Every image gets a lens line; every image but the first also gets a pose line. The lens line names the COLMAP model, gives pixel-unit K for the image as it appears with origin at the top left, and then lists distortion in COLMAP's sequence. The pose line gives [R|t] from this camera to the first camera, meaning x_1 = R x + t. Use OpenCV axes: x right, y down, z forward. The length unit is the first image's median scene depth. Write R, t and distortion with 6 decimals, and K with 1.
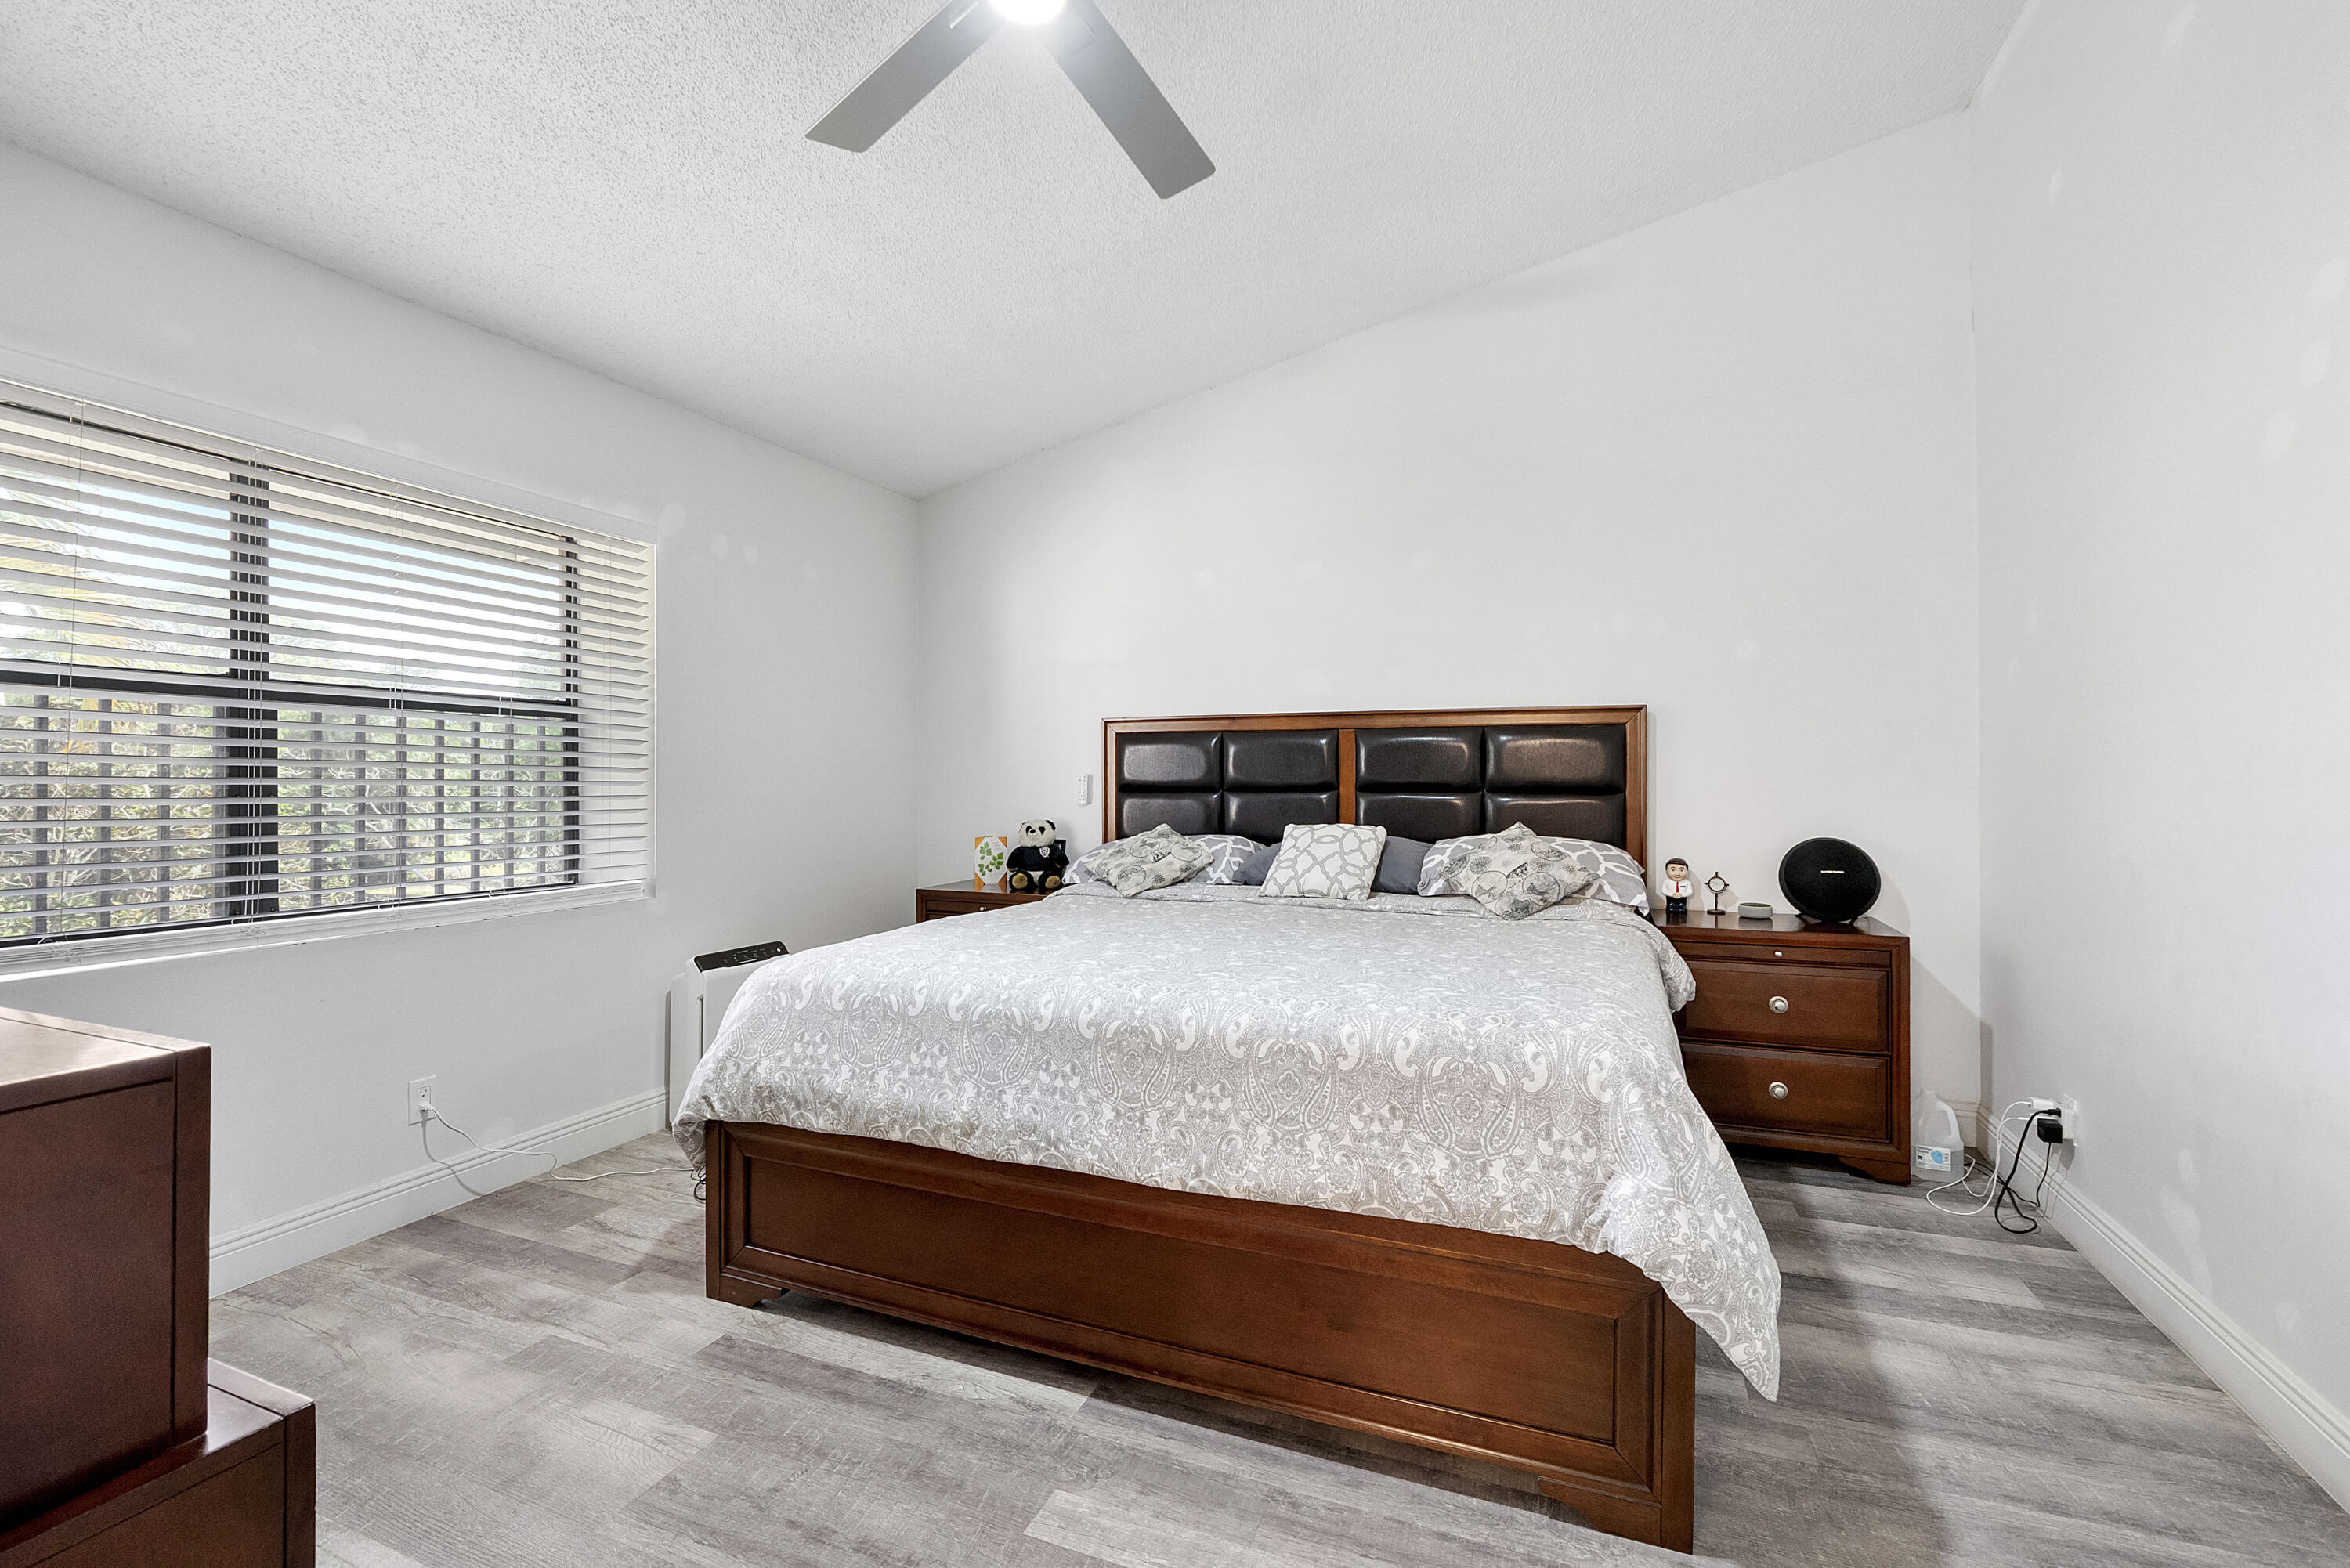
lens RADIAL K [[985.0, 0, 1175.2], [0, 985.0, 768.4], [0, 0, 1]] dist [-0.001667, -0.000497]
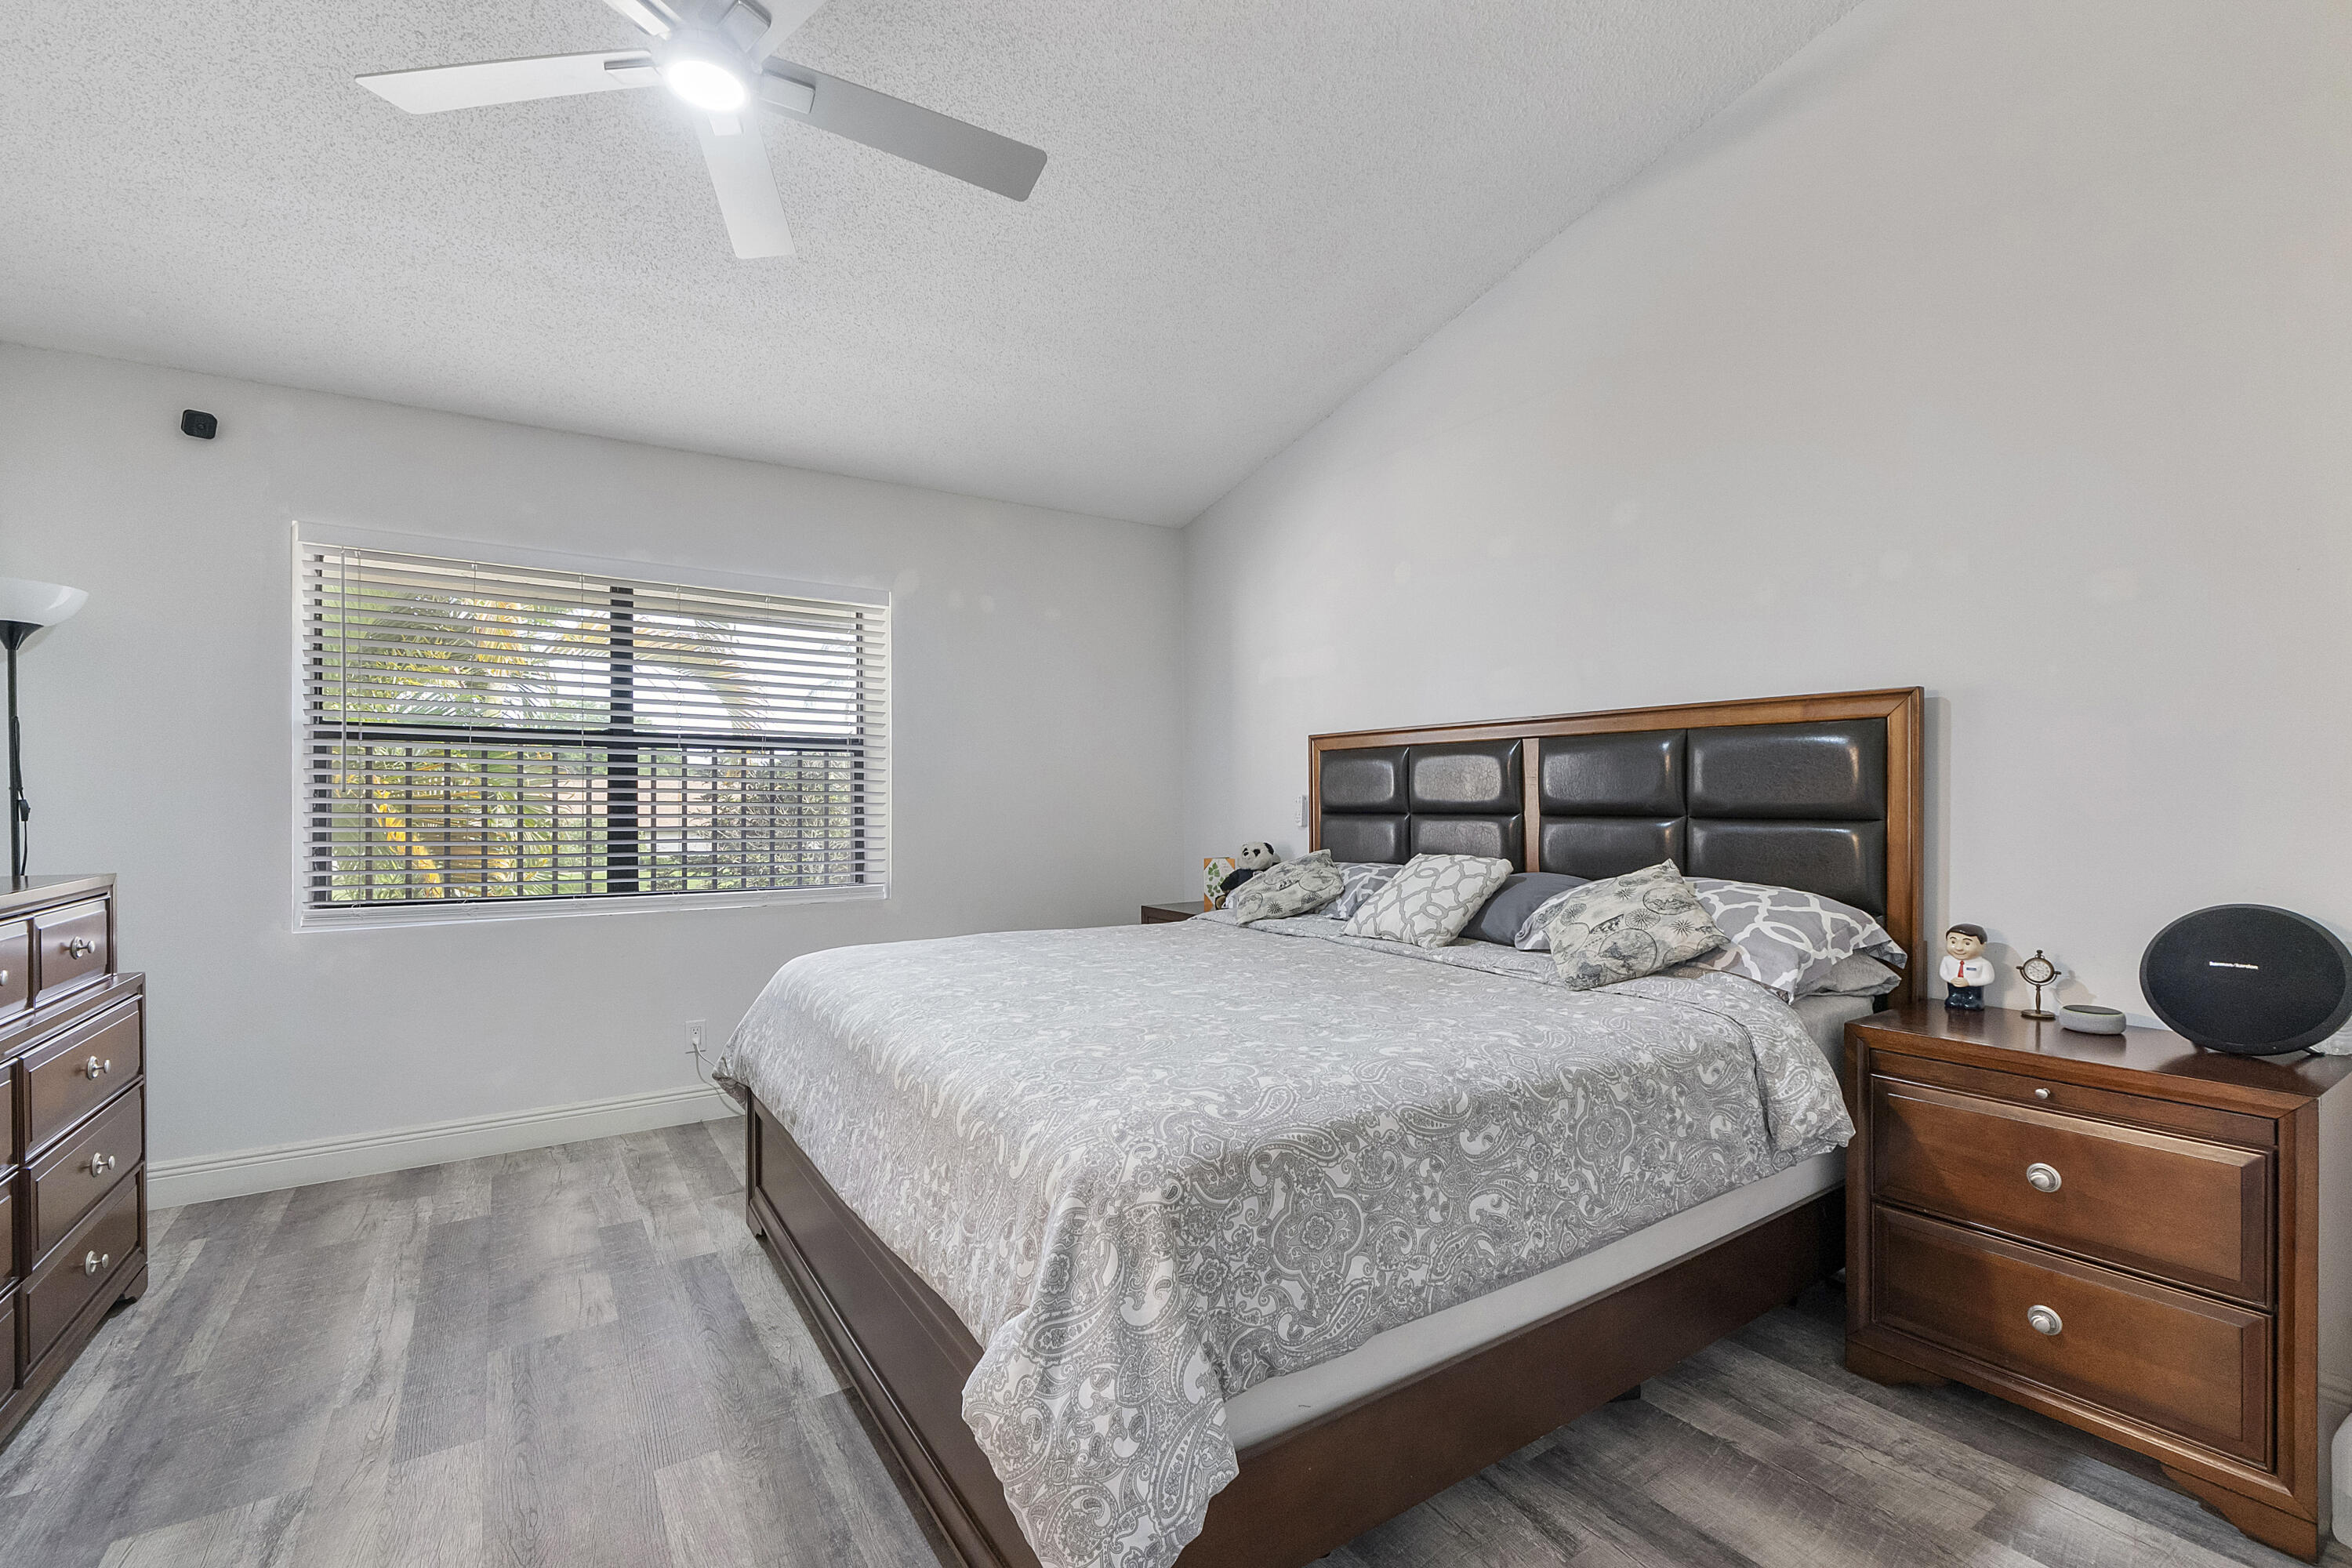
lens RADIAL K [[998.1, 0, 1174.3], [0, 998.1, 796.3], [0, 0, 1]] dist [-0.003530, -0.000297]
pose [[0.830560, -0.002716, -0.556923, 0.468290], [0.006921, 0.999961, 0.005446, 0.001279], [0.556886, -0.008378, 0.830546, 0.188259]]
